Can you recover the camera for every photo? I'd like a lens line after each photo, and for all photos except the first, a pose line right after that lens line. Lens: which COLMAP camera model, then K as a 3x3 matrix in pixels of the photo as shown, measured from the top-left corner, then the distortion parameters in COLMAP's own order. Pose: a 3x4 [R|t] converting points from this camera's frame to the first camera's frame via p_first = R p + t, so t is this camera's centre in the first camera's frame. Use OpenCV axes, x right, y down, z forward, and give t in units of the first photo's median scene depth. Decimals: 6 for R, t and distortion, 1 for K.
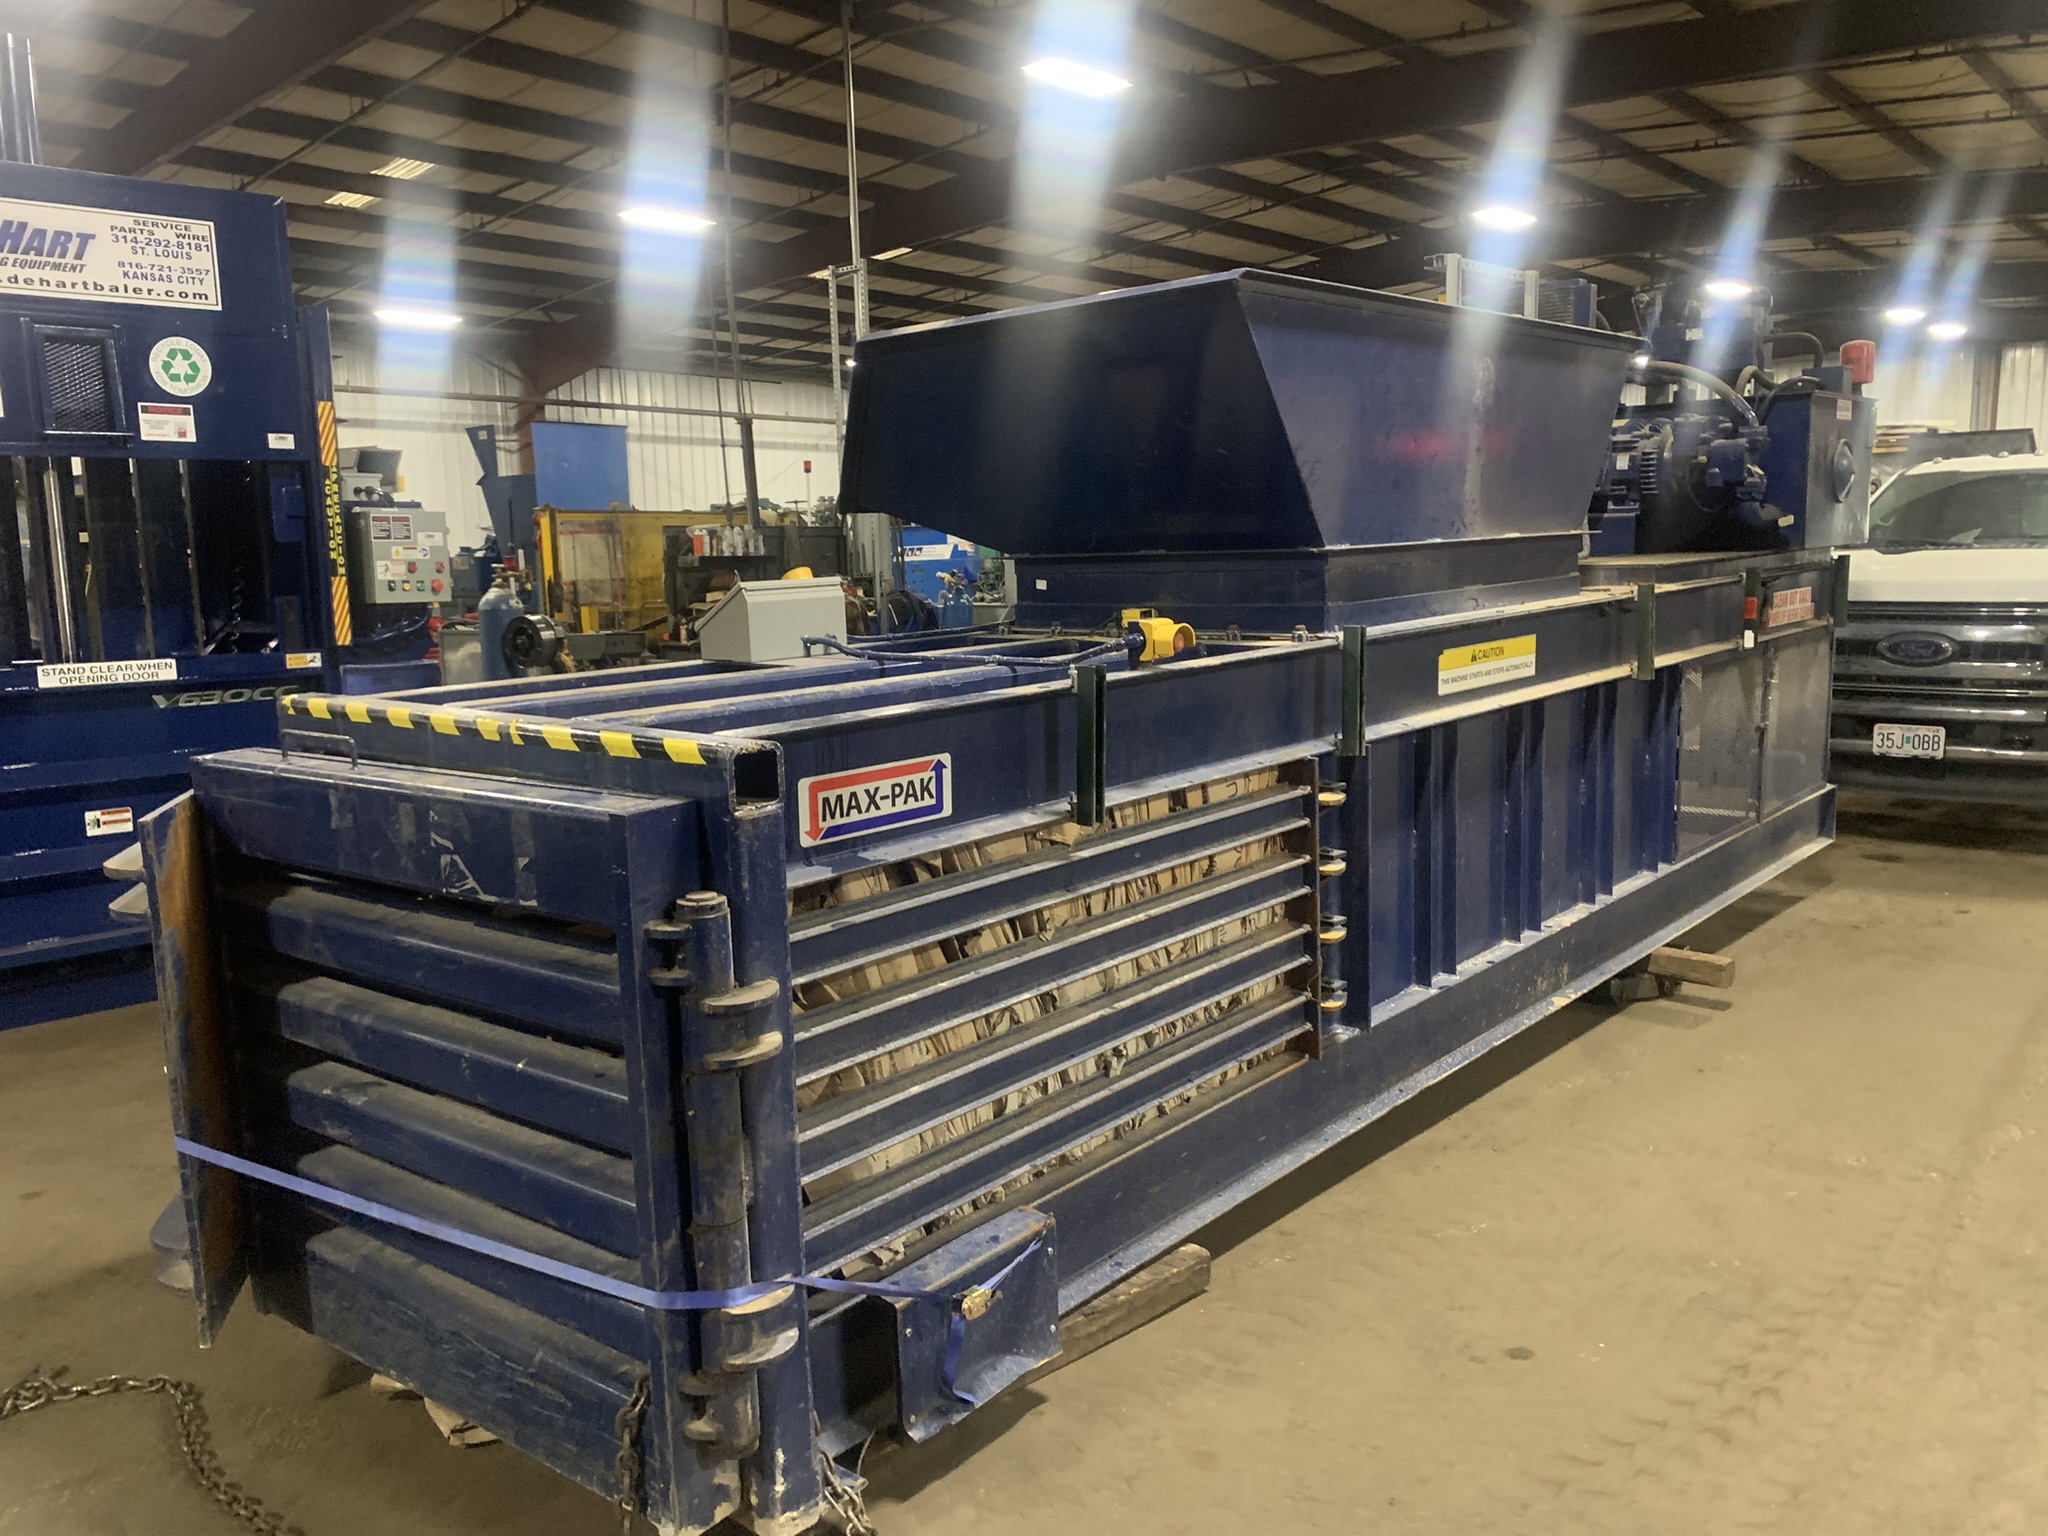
lens RADIAL K [[1584.8, 0, 1024.0], [0, 1584.8, 768.0], [0, 0, 1]] dist [-0.004773, -0.002382]
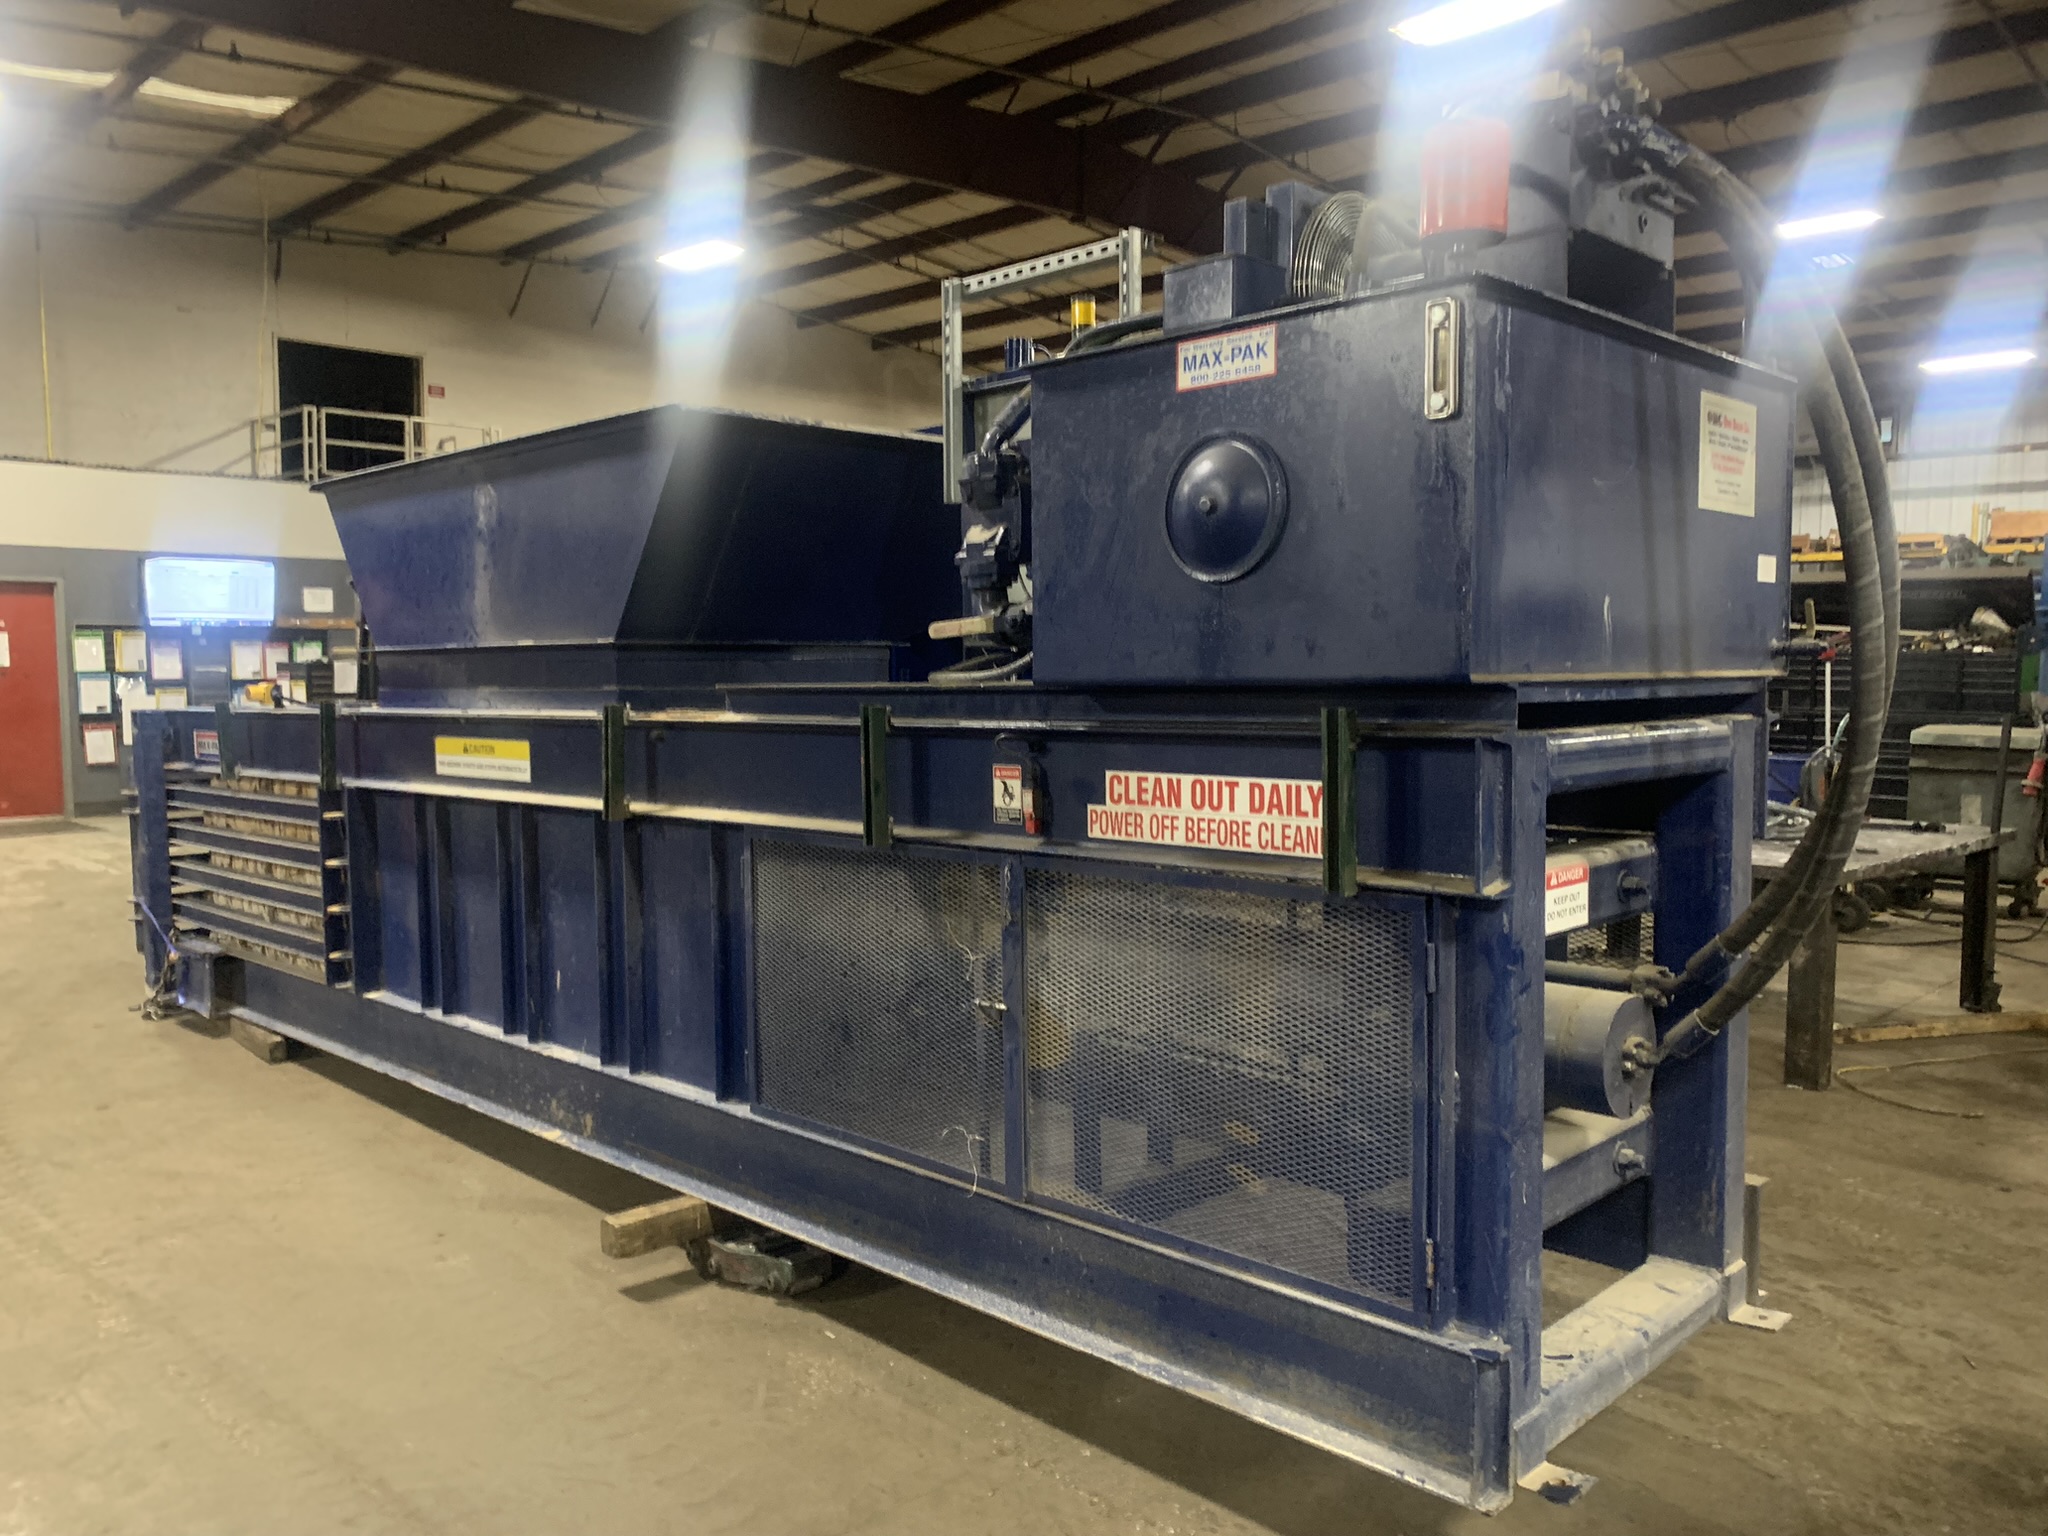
lens RADIAL K [[1644.0, 0, 1024.0], [0, 1644.0, 768.0], [0, 0, 1]] dist [0.000820, -0.005159]
pose [[-0.083078, 0.091469, -0.992336, 1.406235], [-0.131495, 0.986066, 0.101900, -0.226732], [0.987829, 0.138953, -0.069893, 1.462122]]
